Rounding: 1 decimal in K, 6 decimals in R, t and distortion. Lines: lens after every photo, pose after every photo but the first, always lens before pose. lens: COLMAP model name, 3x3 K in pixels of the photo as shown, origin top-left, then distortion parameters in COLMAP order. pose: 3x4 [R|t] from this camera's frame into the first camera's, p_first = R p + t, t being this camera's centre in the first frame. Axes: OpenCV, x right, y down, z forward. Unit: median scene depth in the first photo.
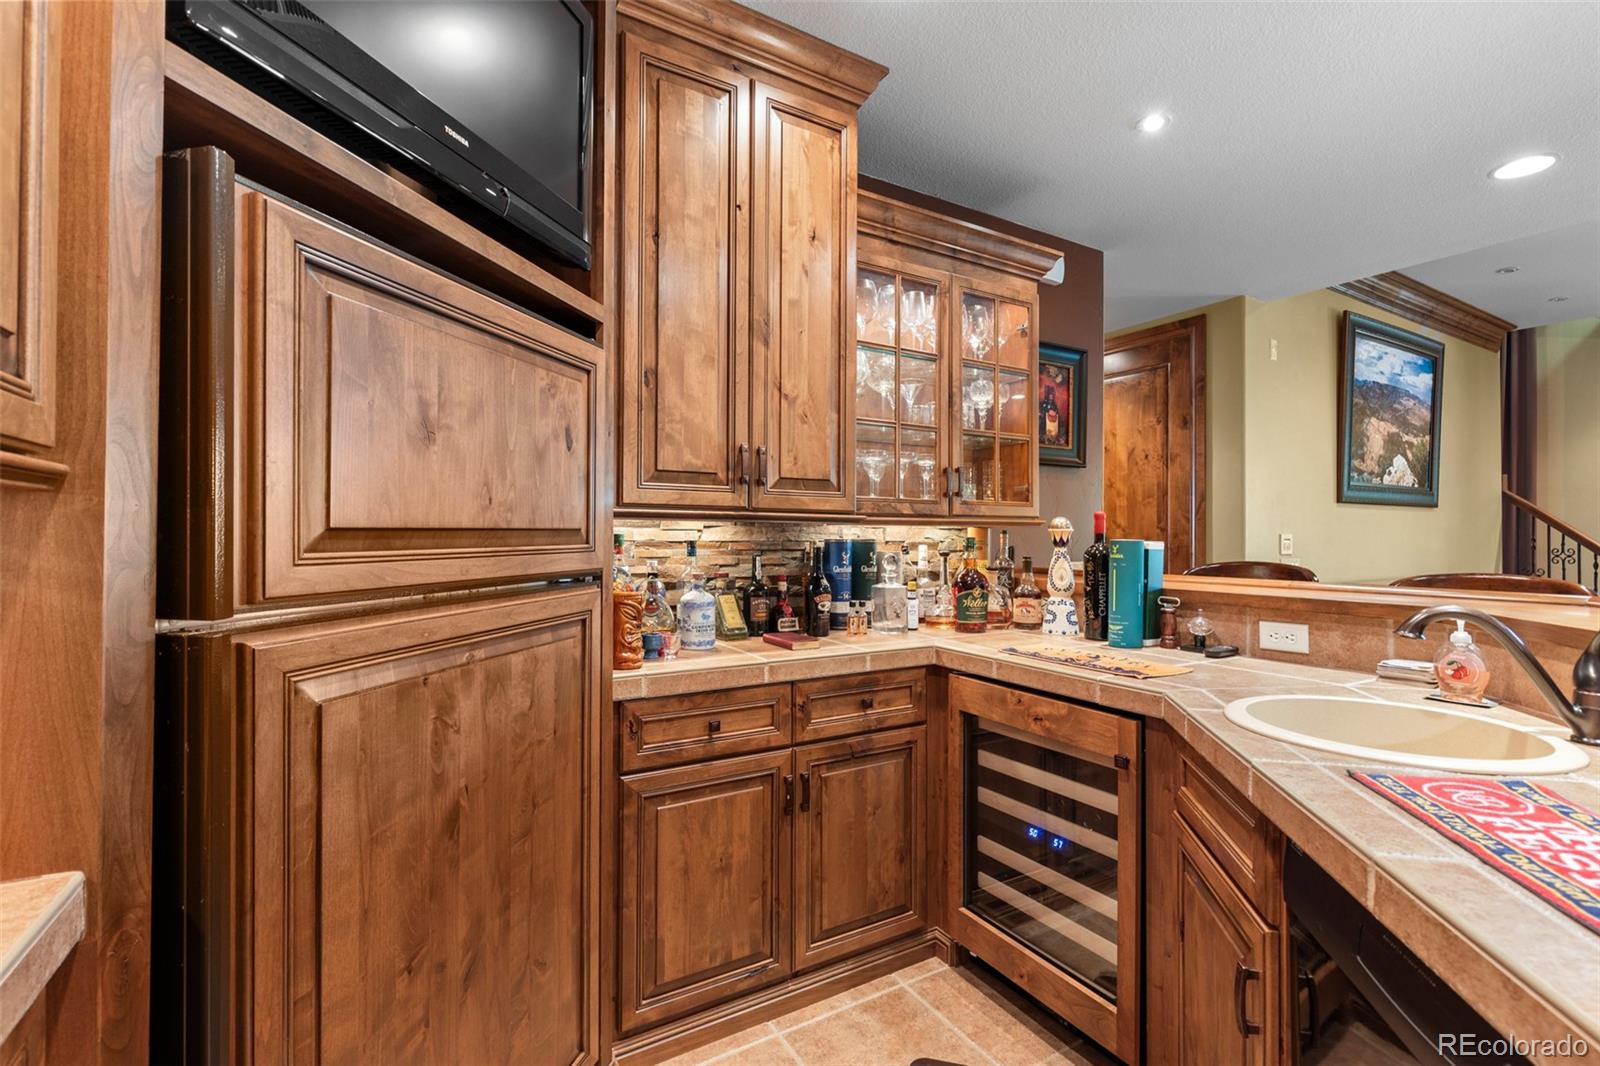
lens RADIAL K [[721.5, 0, 808.0], [0, 721.5, 527.1], [0, 0, 1]] dist [0.006543, -0.002212]
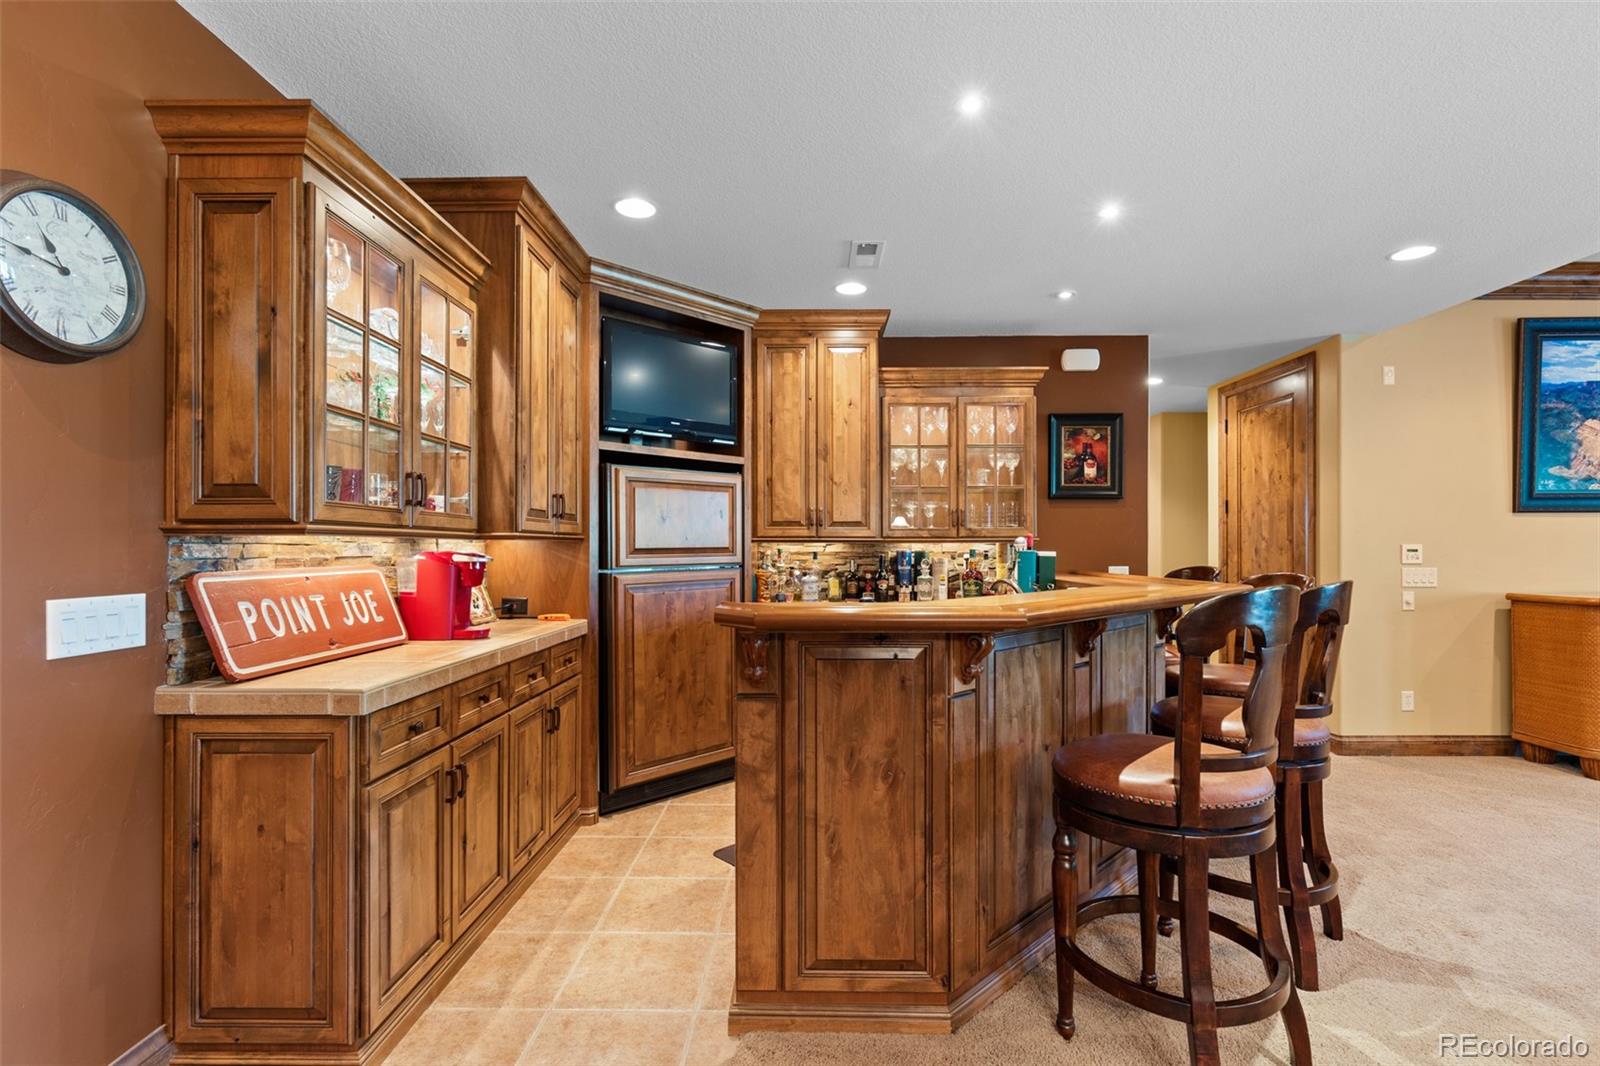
lens RADIAL K [[721.5, 0, 800.0], [0, 721.5, 542.8], [0, 0, 1]] dist [0.006543, -0.002212]
pose [[0.844830, -0.007643, -0.534980, 0.967546], [0.011361, 0.999929, 0.003656, -0.015431], [0.534914, -0.009167, 0.844857, -0.802688]]
